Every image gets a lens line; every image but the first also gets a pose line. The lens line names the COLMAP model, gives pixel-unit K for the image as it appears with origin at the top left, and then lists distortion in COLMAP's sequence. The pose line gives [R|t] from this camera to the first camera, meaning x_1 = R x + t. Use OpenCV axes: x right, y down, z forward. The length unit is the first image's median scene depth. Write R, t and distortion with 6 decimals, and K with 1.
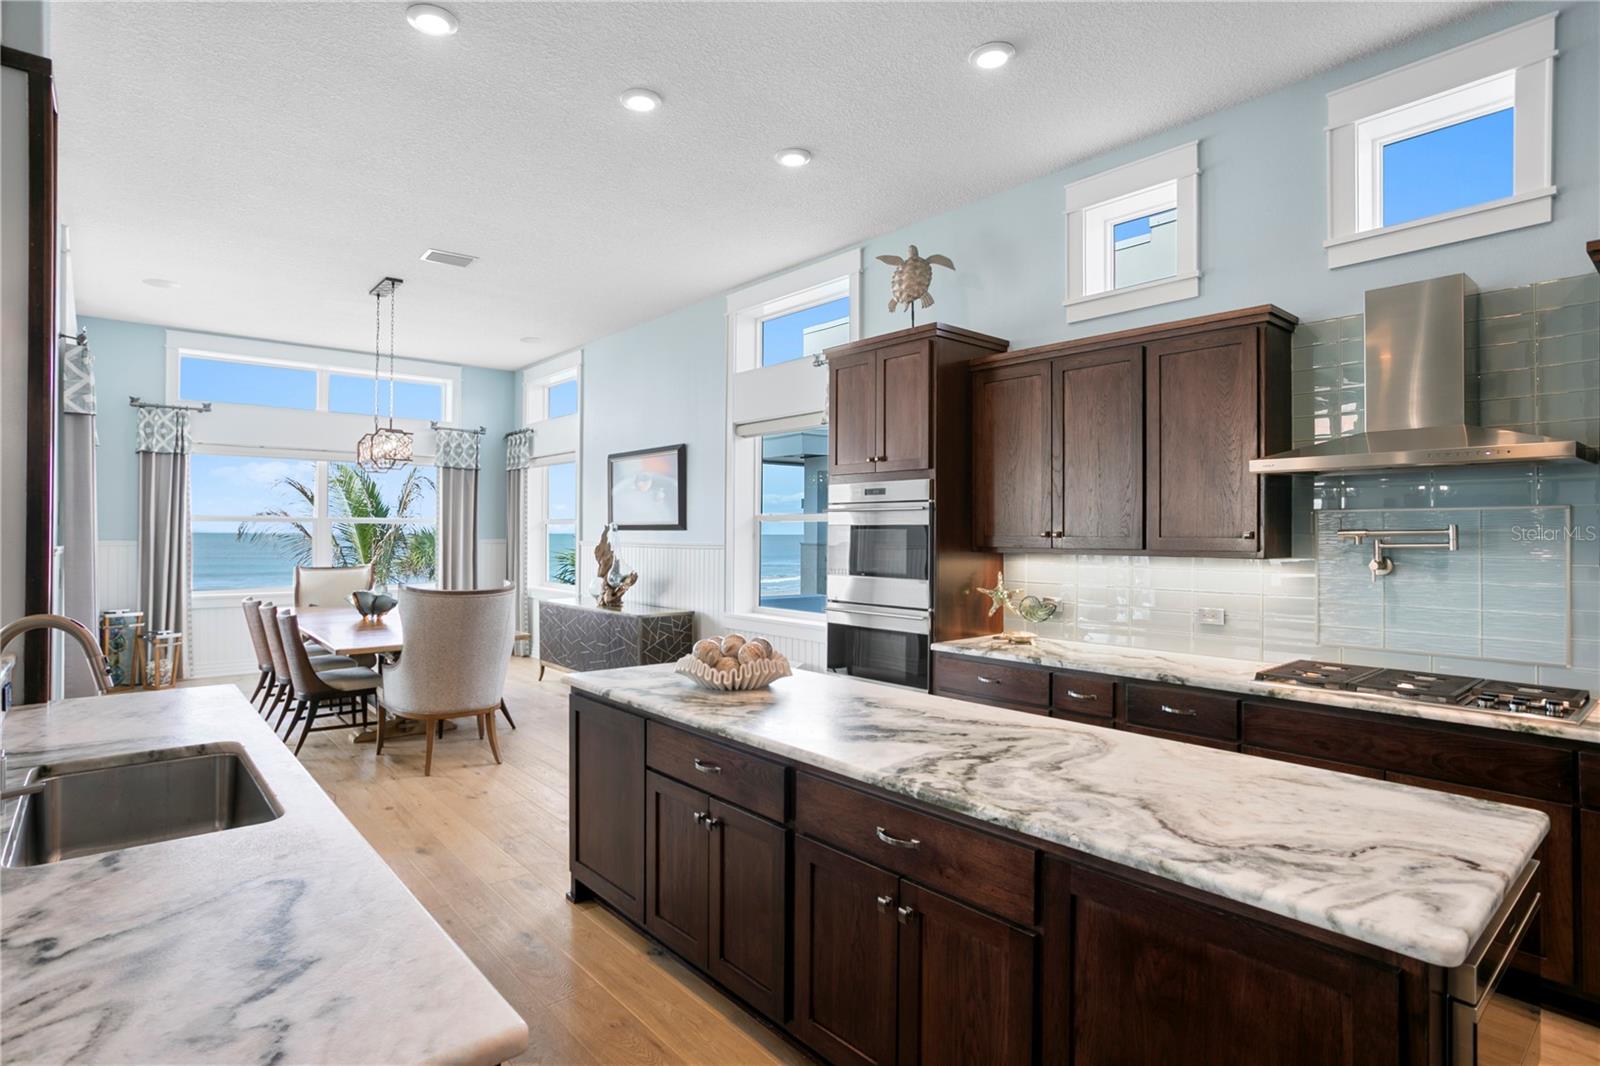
lens RADIAL K [[825.9, 0, 746.0], [0, 825.9, 526.6], [0, 0, 1]] dist [-0.007081, 0.001486]
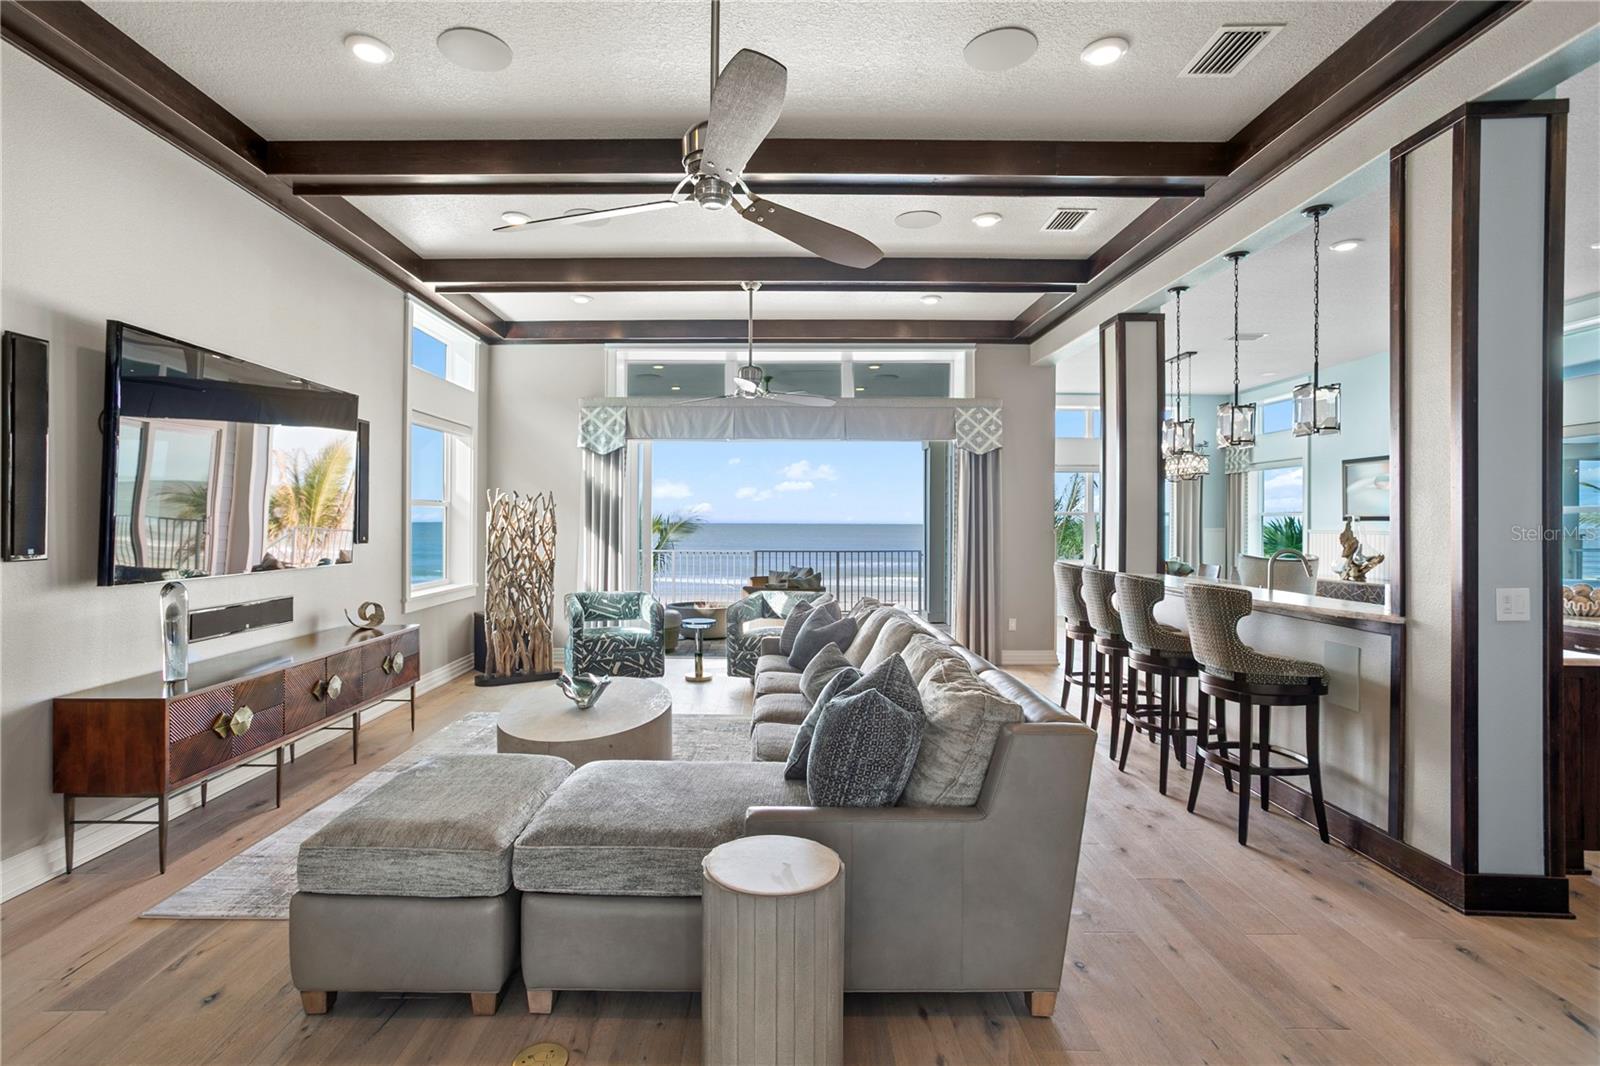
lens RADIAL K [[780.6, 0, 773.2], [0, 780.6, 517.1], [0, 0, 1]] dist [-0.010740, 0.012566]
pose [[0.789750, -0.002310, -0.613424, -0.134167], [-0.000457, 0.999990, -0.004355, 0.004466], [0.613428, 0.003720, 0.789742, -0.496222]]
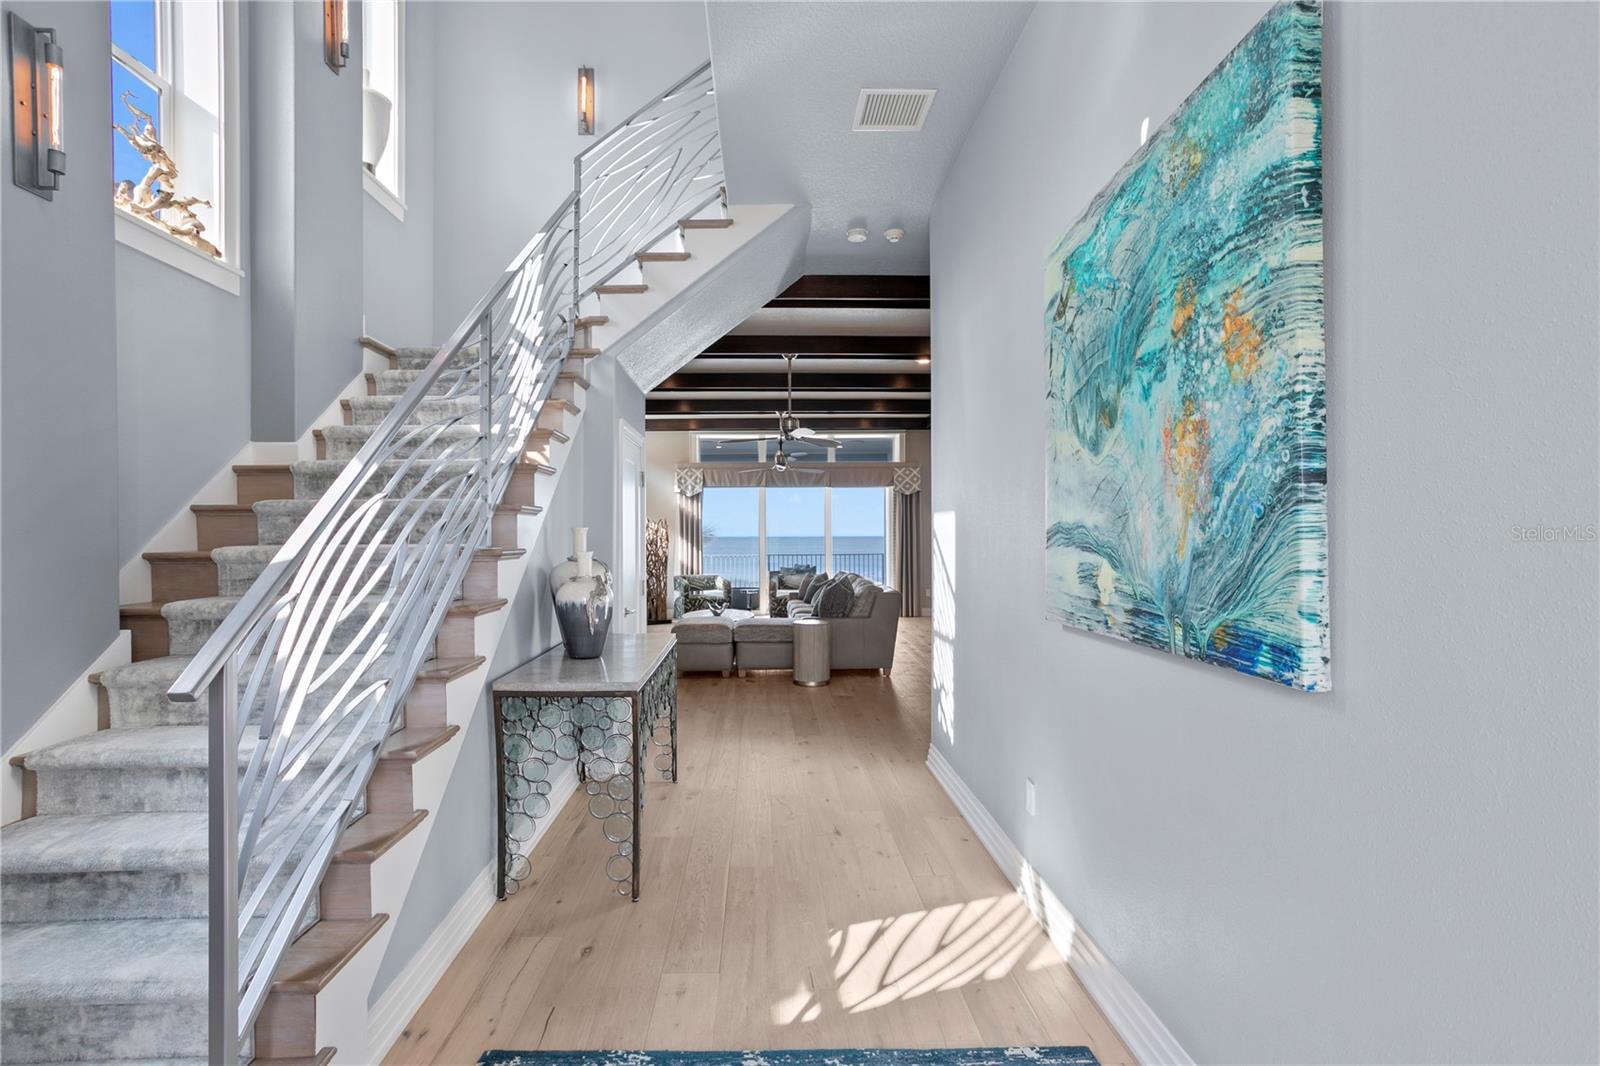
lens RADIAL K [[780.6, 0, 786.8], [0, 780.6, 535.3], [0, 0, 1]] dist [-0.010740, 0.012566]
pose [[0.810661, -0.003131, -0.585508, 0.273338], [0.006046, 0.999977, 0.003023, 0.002184], [0.585485, -0.005991, 0.810661, -1.129740]]
